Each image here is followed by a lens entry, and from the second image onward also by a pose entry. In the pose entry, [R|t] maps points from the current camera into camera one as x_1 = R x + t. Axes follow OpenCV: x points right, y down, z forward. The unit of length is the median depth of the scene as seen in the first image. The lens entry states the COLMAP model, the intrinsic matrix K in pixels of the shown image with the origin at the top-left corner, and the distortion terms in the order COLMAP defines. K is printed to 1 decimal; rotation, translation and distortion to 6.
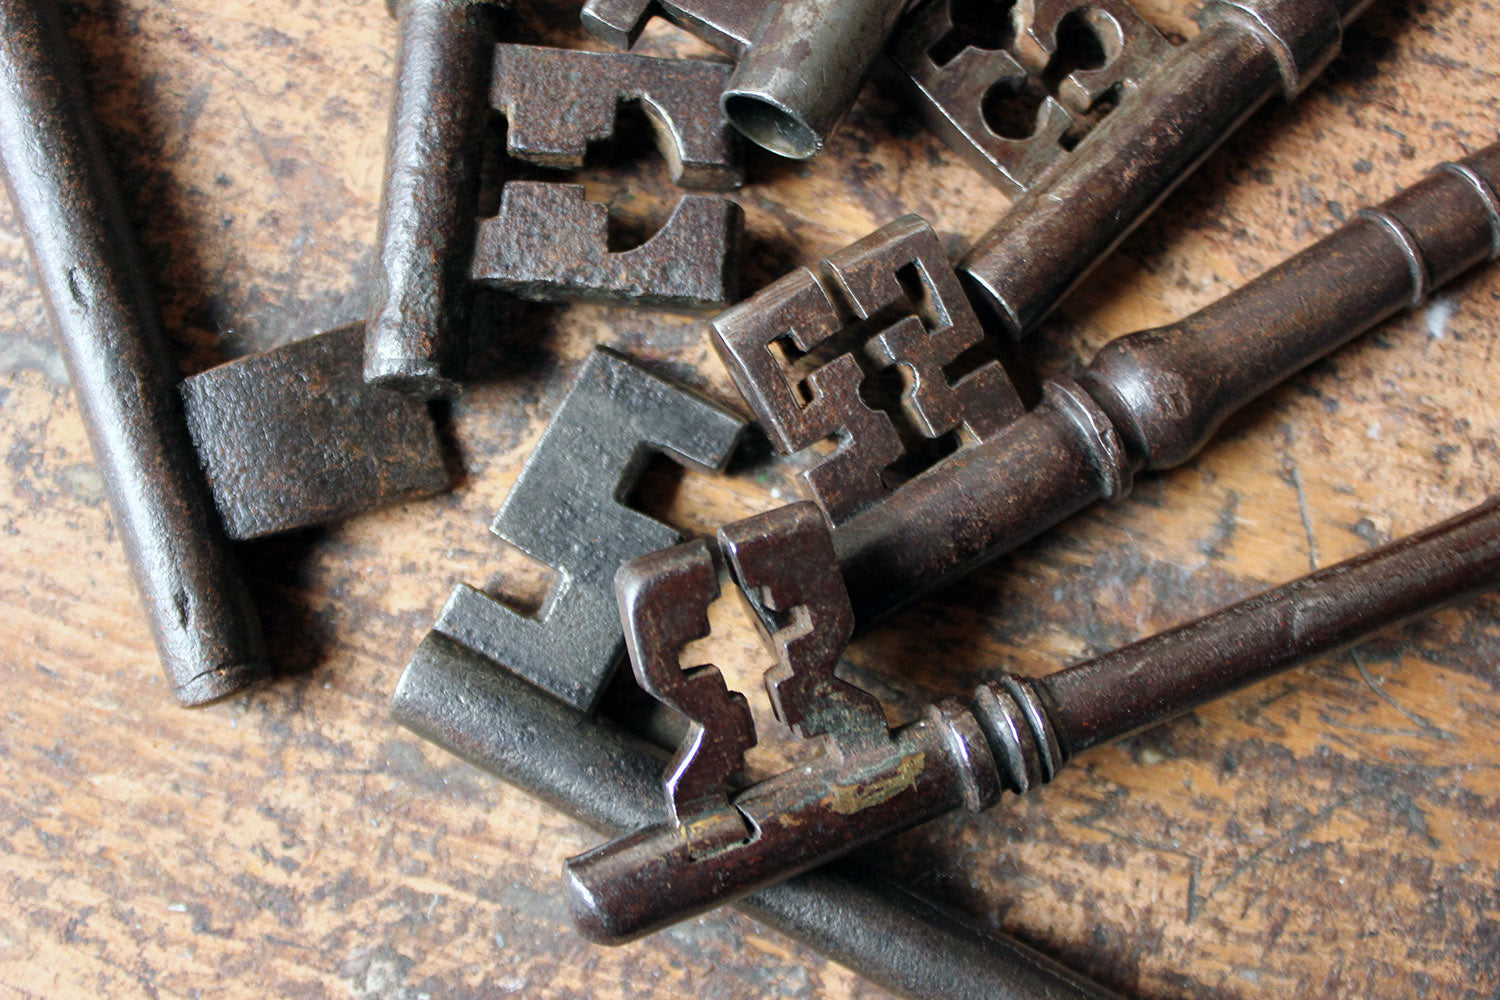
lens RADIAL K [[1680.5, 0, 724.1], [0, 1680.5, 522.0], [0, 0, 1]] dist [-0.056624, 0.000000]
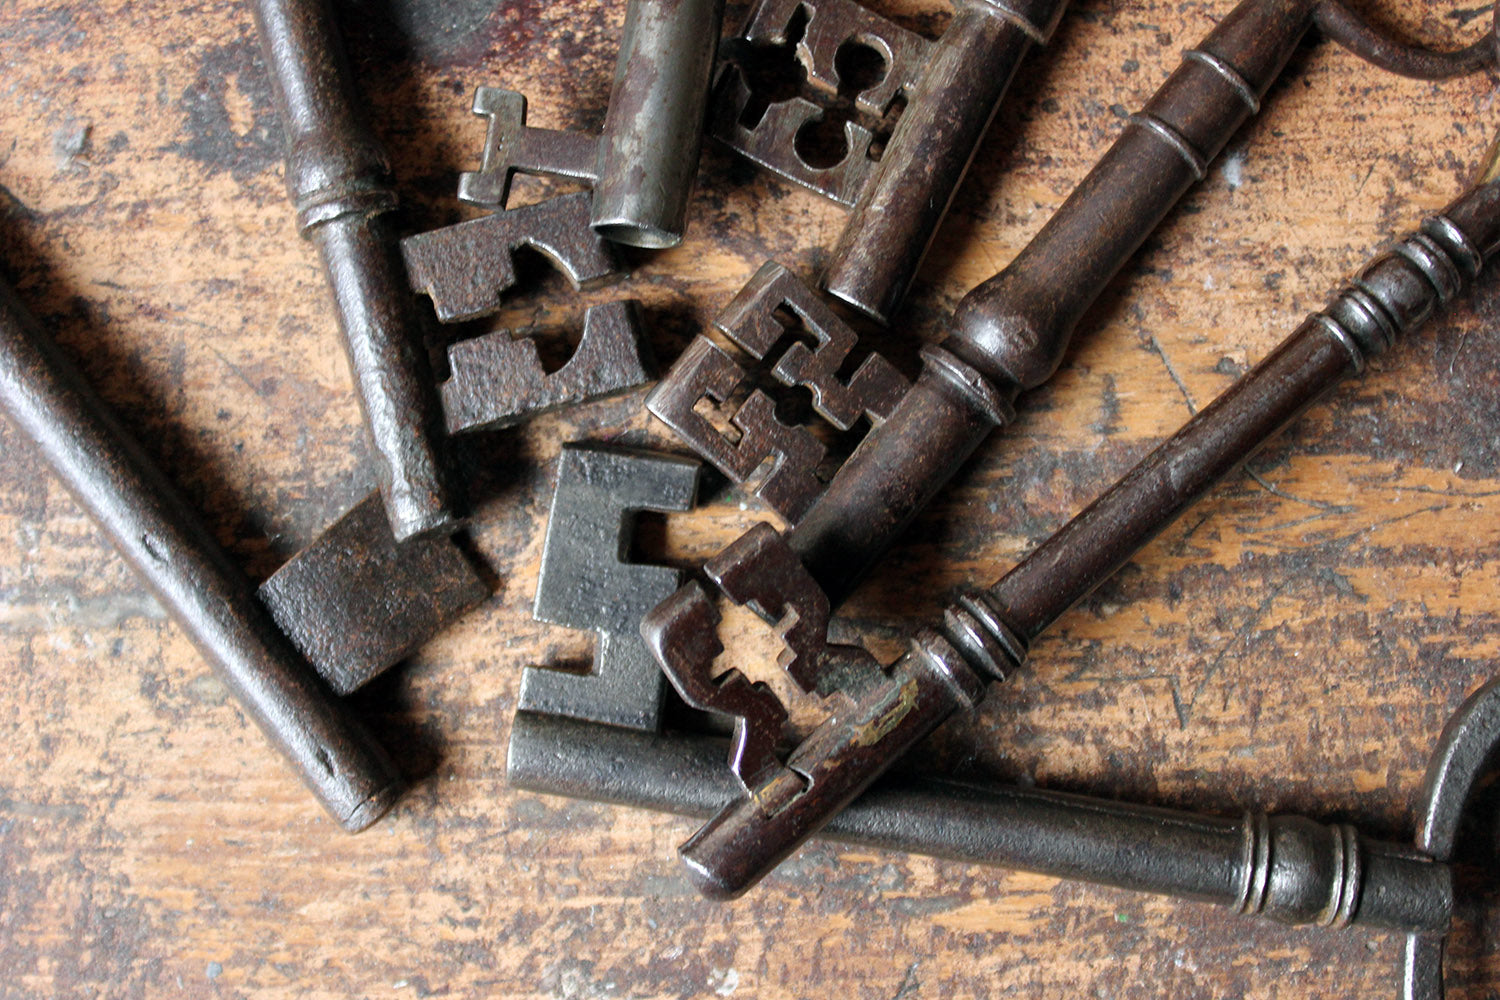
lens RADIAL K [[2248.0, 0, 742.0], [0, 2248.0, 518.0], [0, 0, 1]] dist [-0.001858, 0.000000]
pose [[0.942427, -0.331049, -0.047315, 0.106431], [0.333995, 0.938853, 0.083676, -0.149269], [0.016721, -0.094661, 0.995369, -0.627786]]
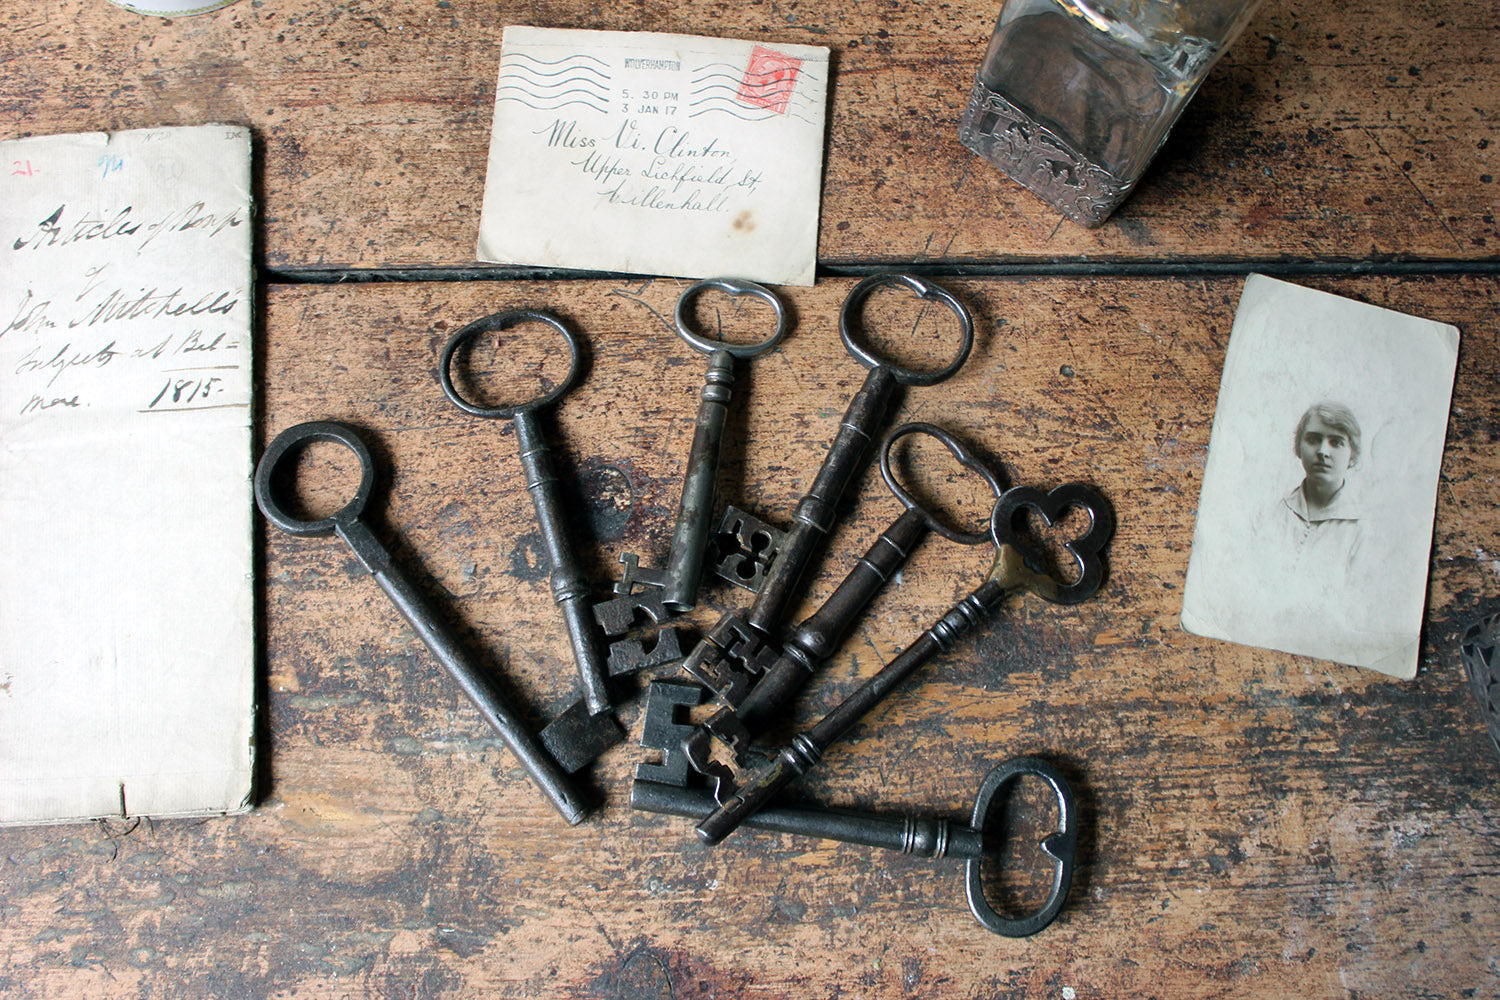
lens RADIAL K [[1680.5, 0, 733.7], [0, 1680.5, 542.4], [0, 0, 1]] dist [-0.056624, 0.000000]
pose [[0.940191, -0.340279, 0.015868, 0.116100], [0.340565, 0.937909, -0.065891, -0.088217], [0.007538, 0.067355, 0.997701, -2.300899]]
